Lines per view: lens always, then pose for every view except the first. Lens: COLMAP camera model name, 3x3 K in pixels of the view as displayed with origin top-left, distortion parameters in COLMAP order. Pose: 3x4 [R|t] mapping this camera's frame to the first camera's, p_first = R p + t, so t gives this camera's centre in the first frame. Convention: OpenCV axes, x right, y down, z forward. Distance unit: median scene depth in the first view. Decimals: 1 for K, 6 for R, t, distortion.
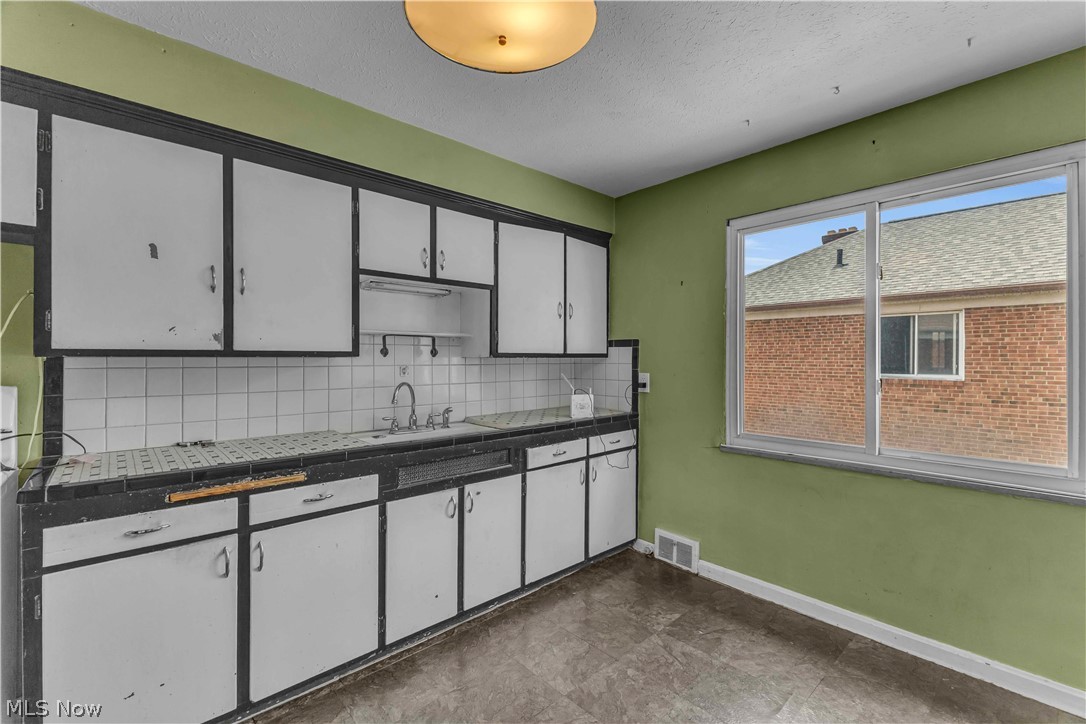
lens RADIAL K [[468.7, 0, 545.2], [0, 468.7, 356.6], [0, 0, 1]] dist [0.005530, -0.000548]
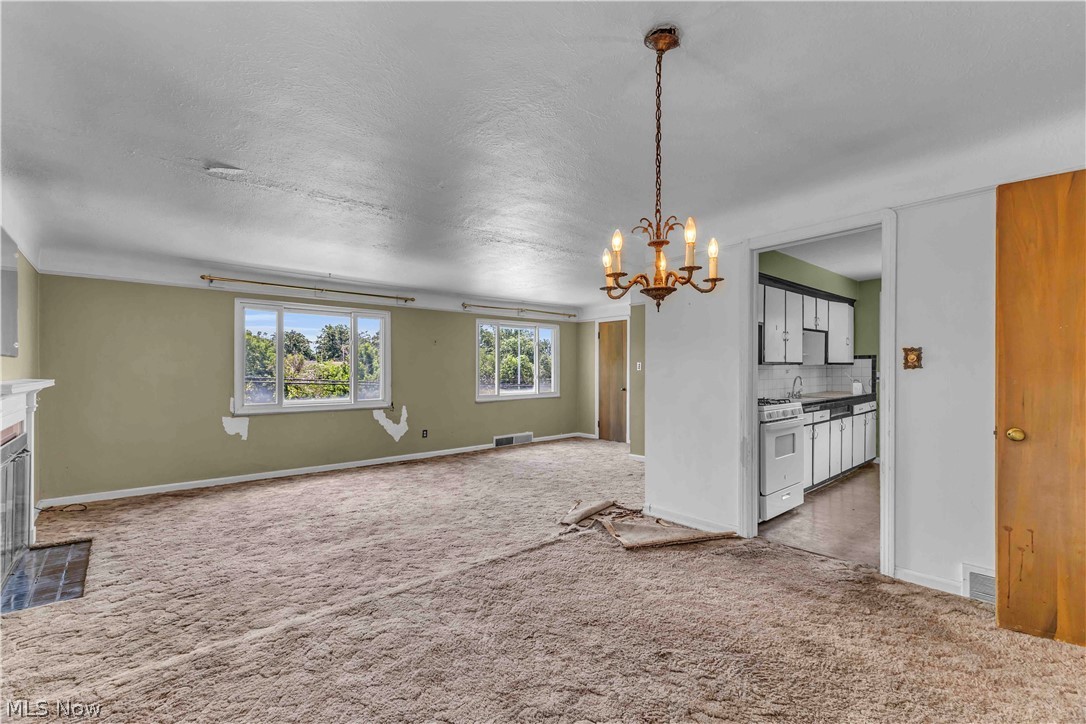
lens RADIAL K [[468.7, 0, 544.1], [0, 468.7, 370.1], [0, 0, 1]] dist [0.005530, -0.000548]
pose [[0.999907, -0.006987, -0.011747, -1.529593], [0.007007, 0.999974, 0.001587, 0.016396], [0.011736, -0.001670, 0.999930, -1.281123]]
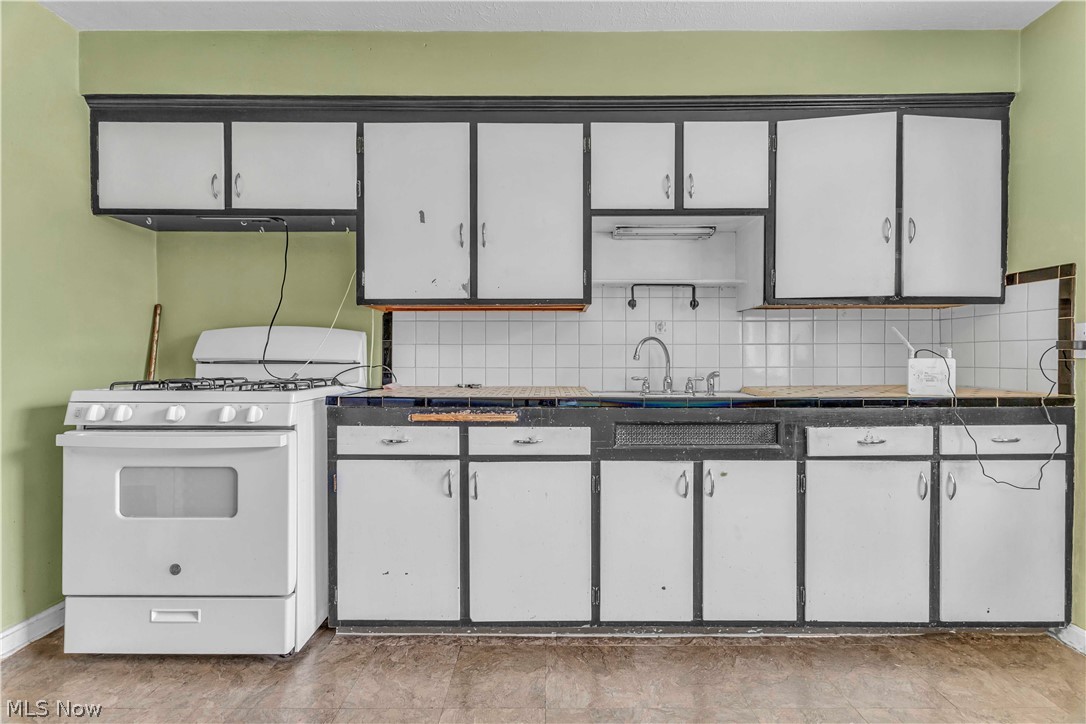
lens RADIAL K [[468.7, 0, 548.3], [0, 468.7, 358.4], [0, 0, 1]] dist [0.005530, -0.000548]
pose [[0.737073, 0.002861, -0.675807, 0.154931], [0.001989, 0.999978, 0.006403, 0.092224], [0.675810, -0.006064, 0.737051, 0.233153]]
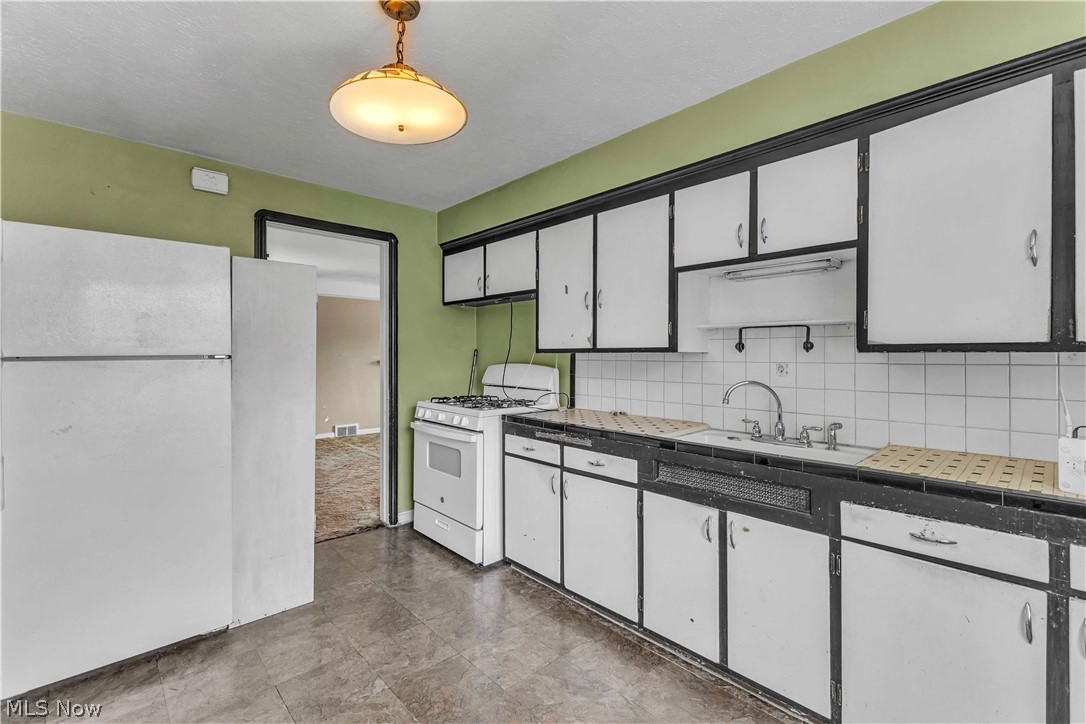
lens RADIAL K [[468.7, 0, 540.4], [0, 468.7, 355.5], [0, 0, 1]] dist [0.005530, -0.000548]
pose [[0.012433, -0.002573, -0.999919, 0.587355], [-0.000757, 0.999996, -0.002583, 0.009687], [0.999922, 0.000789, 0.012431, 0.624945]]
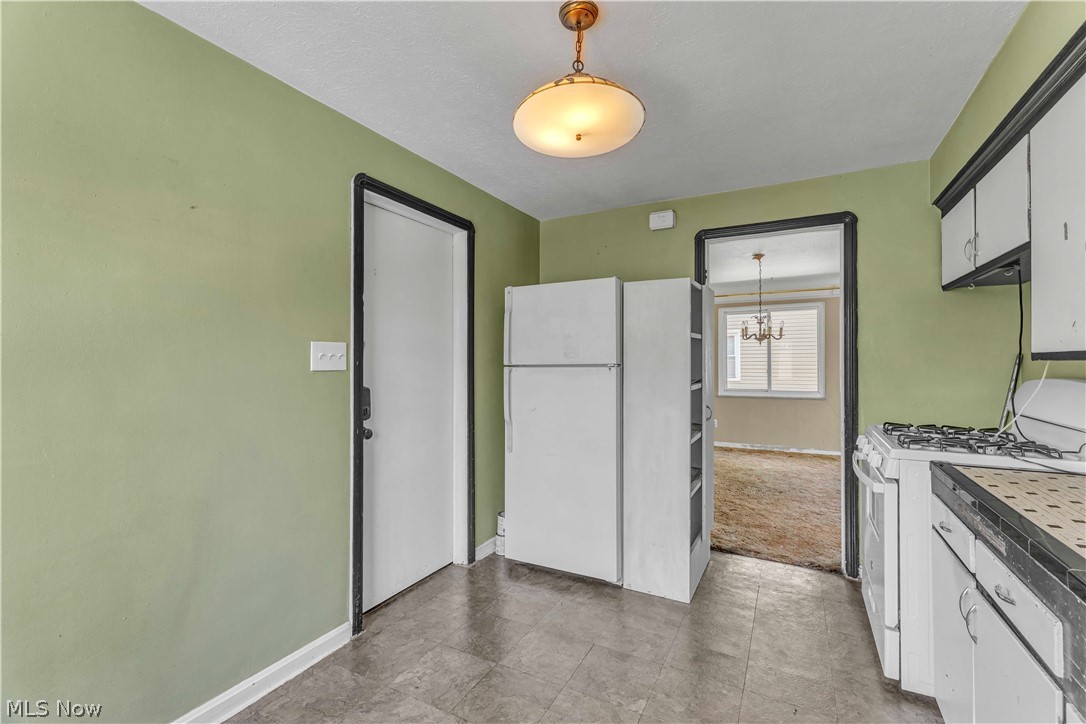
lens RADIAL K [[468.7, 0, 567.9], [0, 468.7, 359.3], [0, 0, 1]] dist [0.005530, -0.000548]
pose [[-0.934530, -0.004193, -0.355860, 0.189006], [-0.002080, 0.999978, -0.006320, 0.003781], [0.355879, -0.005166, -0.934518, 1.028012]]
